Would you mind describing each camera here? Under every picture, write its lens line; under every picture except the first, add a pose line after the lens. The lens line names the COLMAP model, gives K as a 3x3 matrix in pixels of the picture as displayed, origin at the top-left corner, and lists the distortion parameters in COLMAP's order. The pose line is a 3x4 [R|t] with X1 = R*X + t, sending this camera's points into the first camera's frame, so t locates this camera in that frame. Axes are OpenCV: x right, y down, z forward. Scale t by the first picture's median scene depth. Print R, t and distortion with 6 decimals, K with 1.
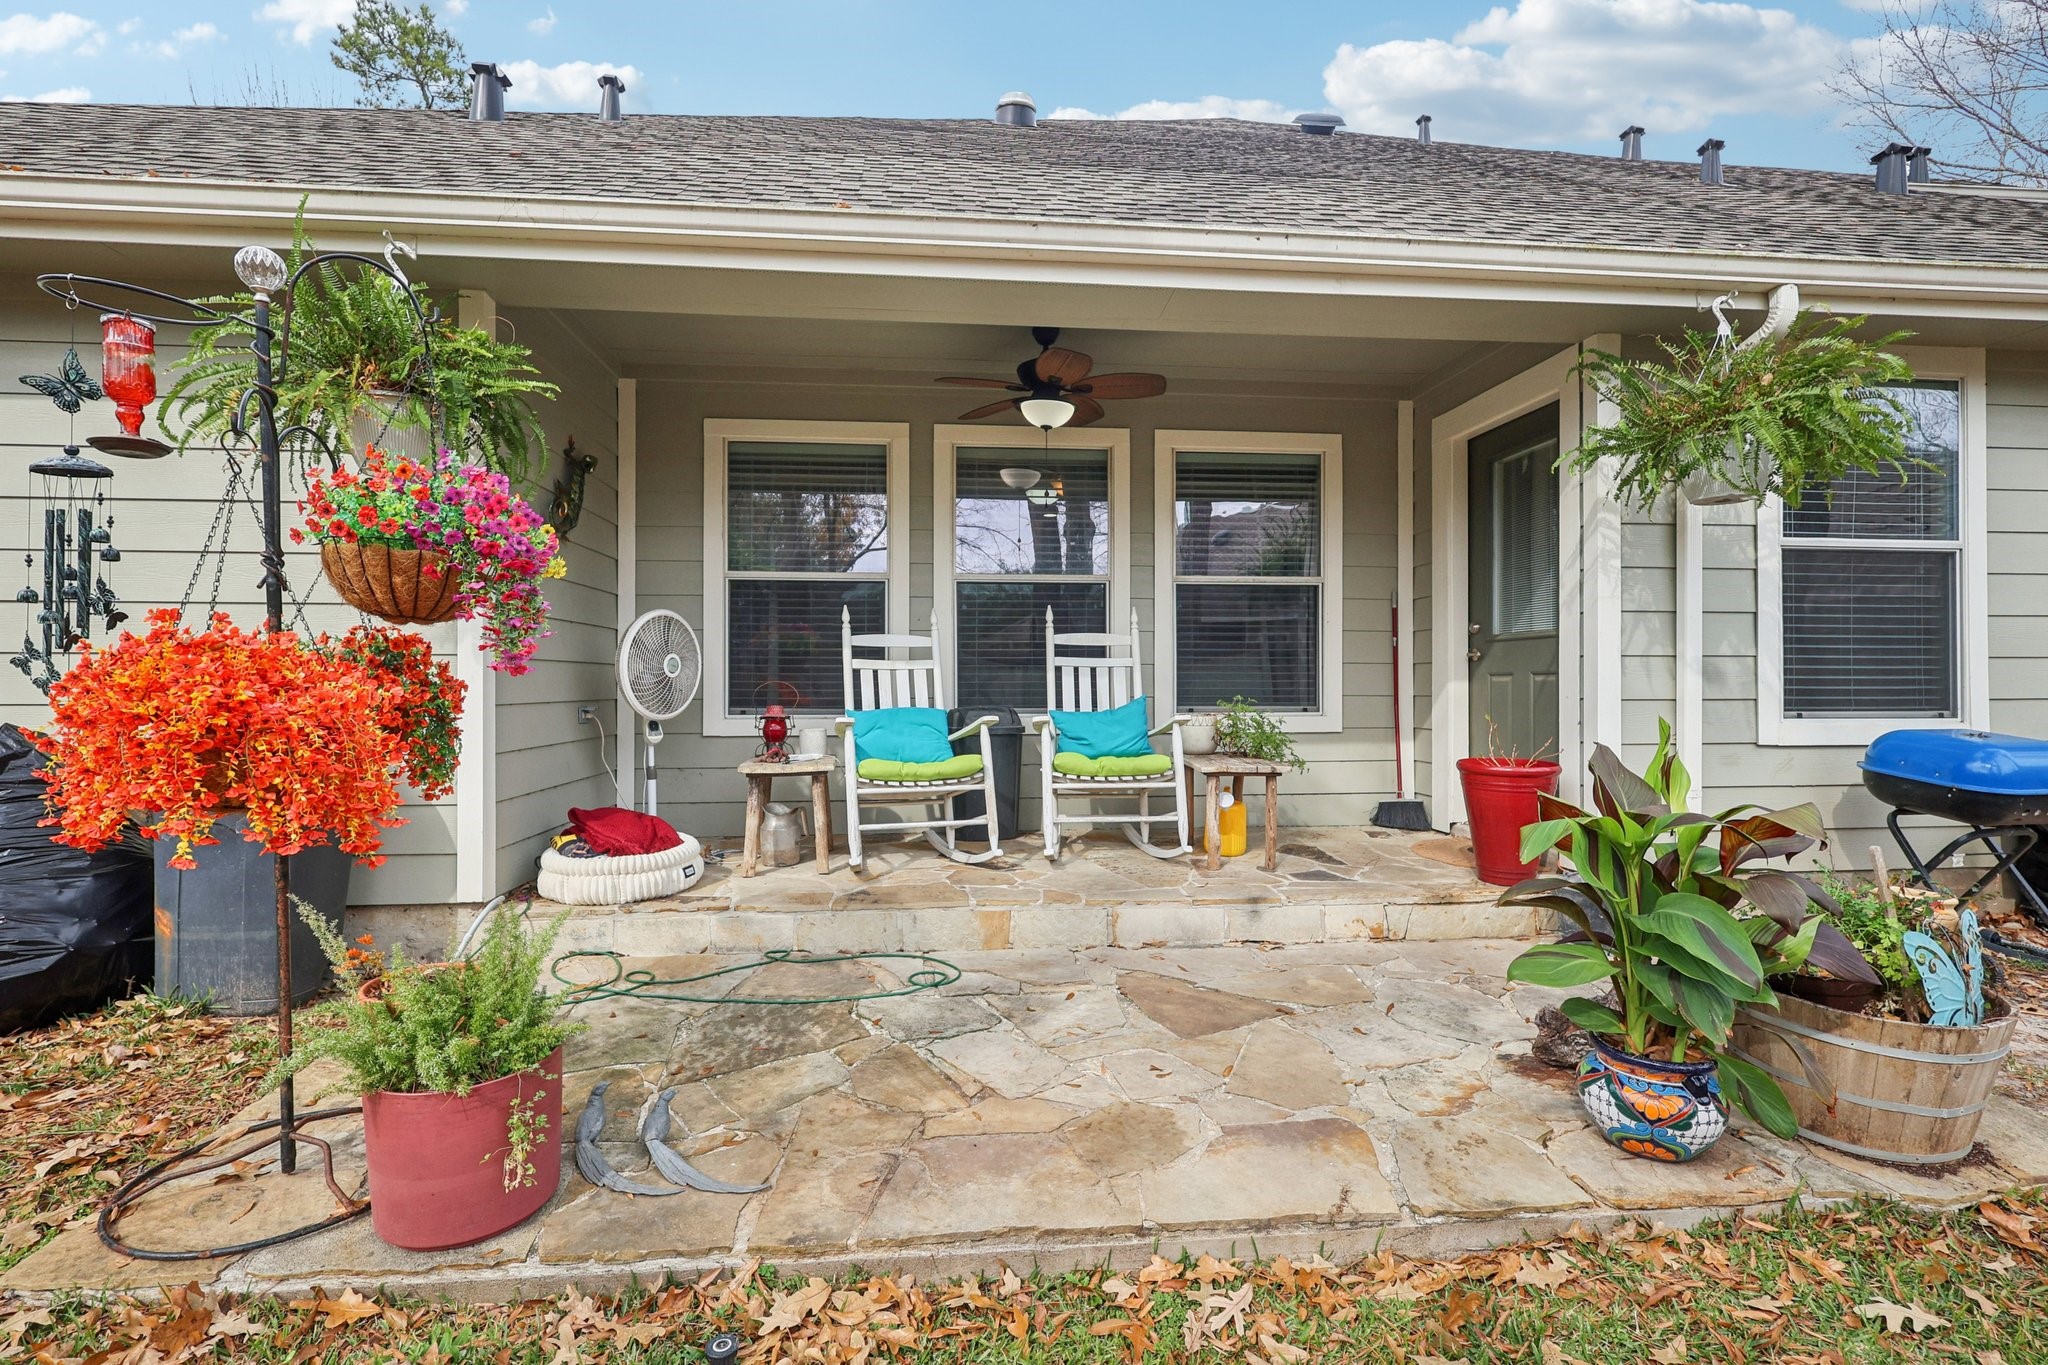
lens RADIAL K [[957.7, 0, 1029.5], [0, 957.7, 696.9], [0, 0, 1]] dist [-0.000209, 0.001847]
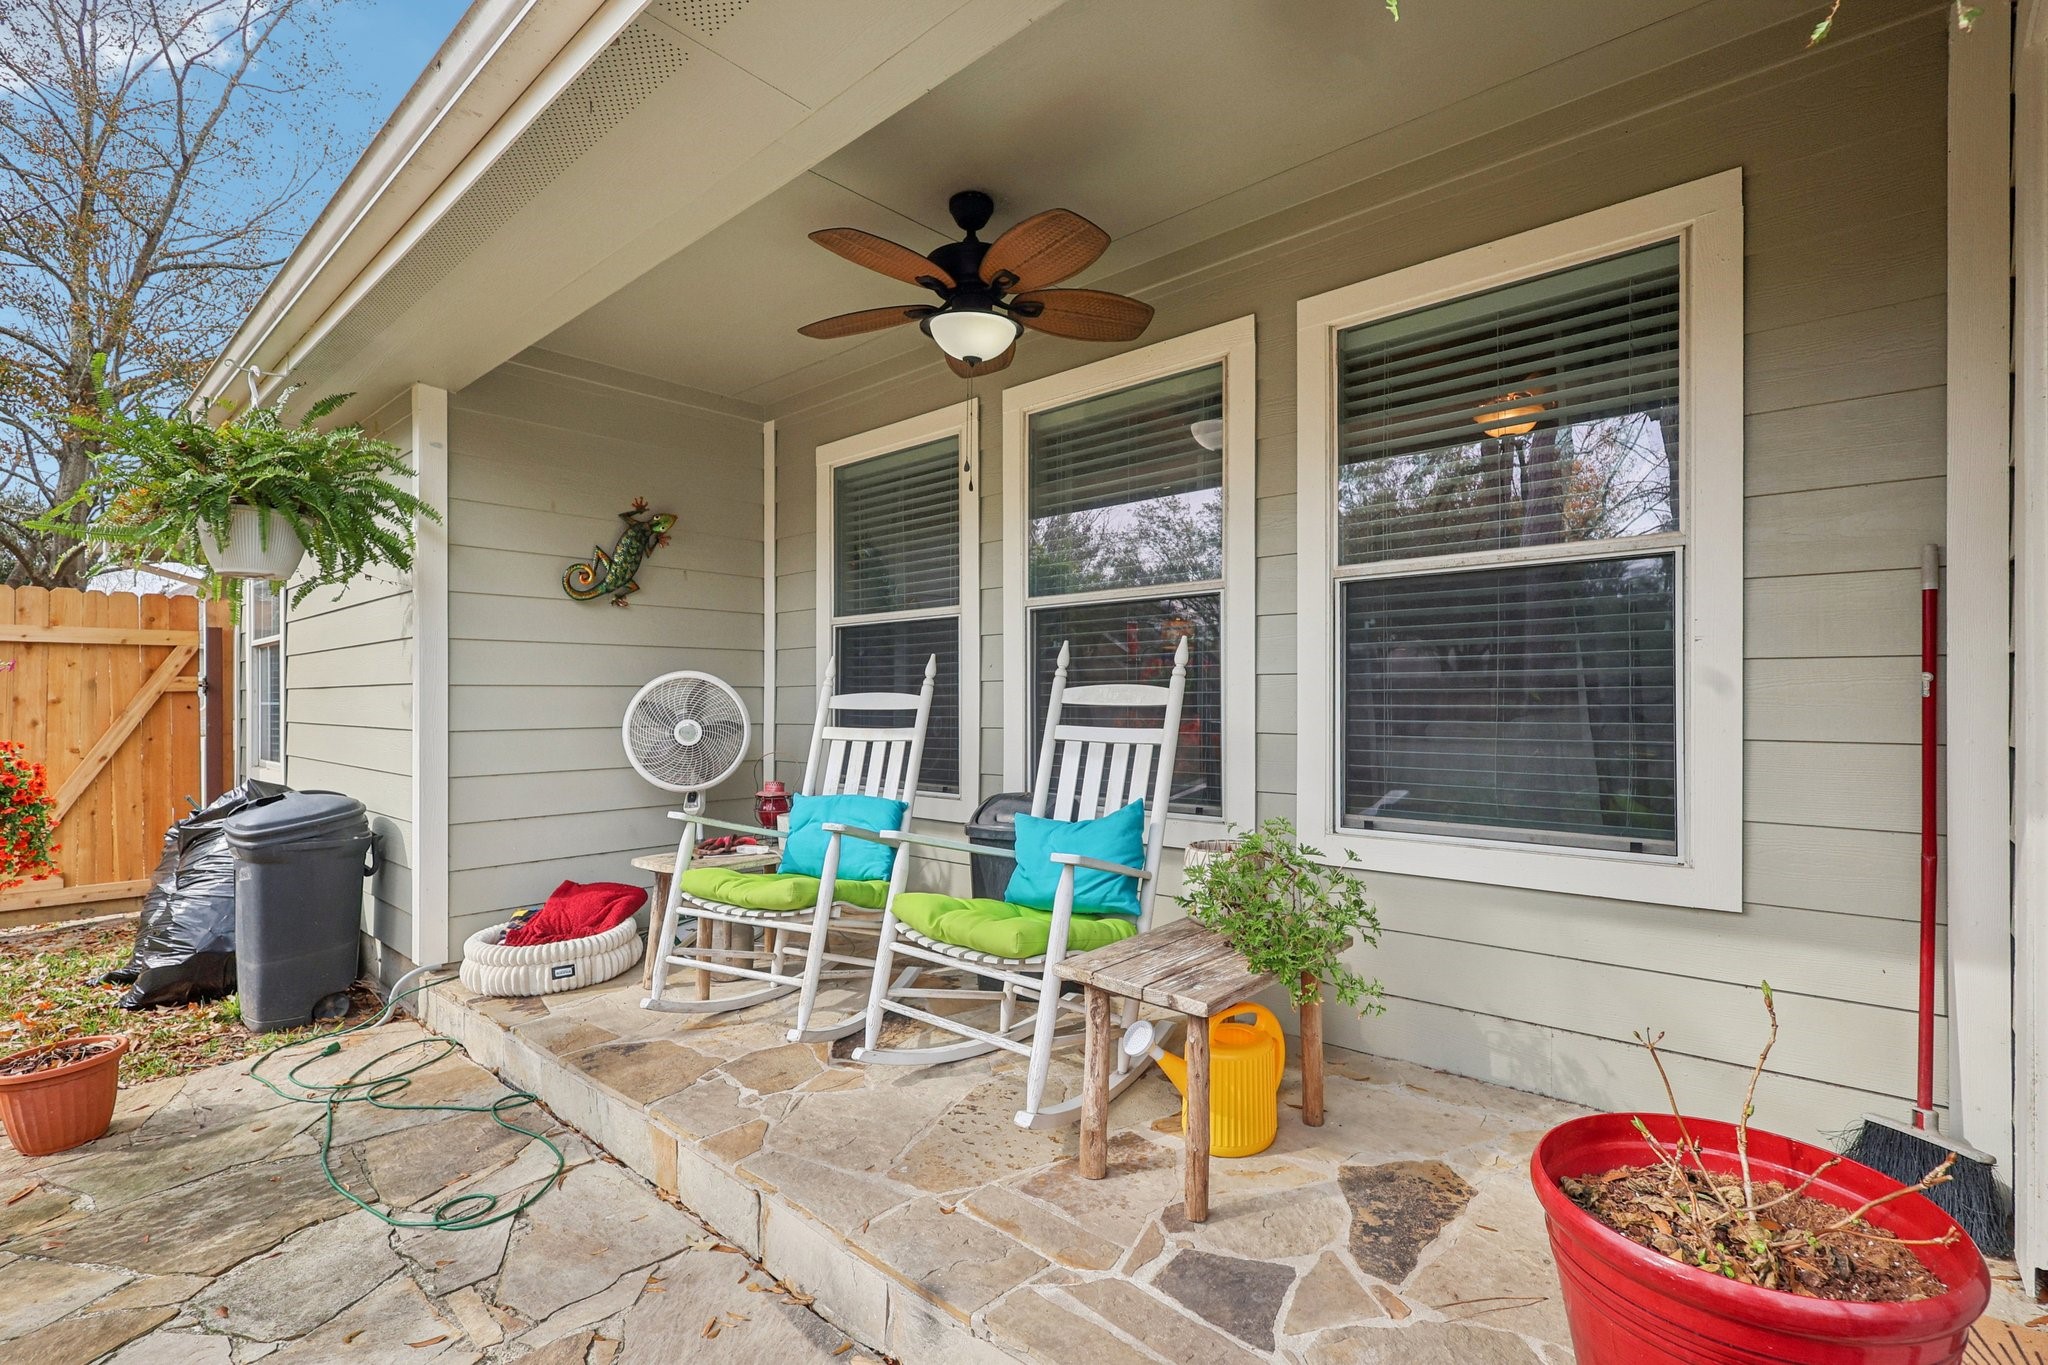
lens RADIAL K [[967.8, 0, 1028.2], [0, 967.8, 711.4], [0, 0, 1]] dist [-0.004235, -0.000711]
pose [[0.673725, 0.005246, -0.738964, 0.470498], [-0.007369, 0.999973, 0.000380, -0.050136], [0.738946, 0.005190, 0.673745, 0.563169]]
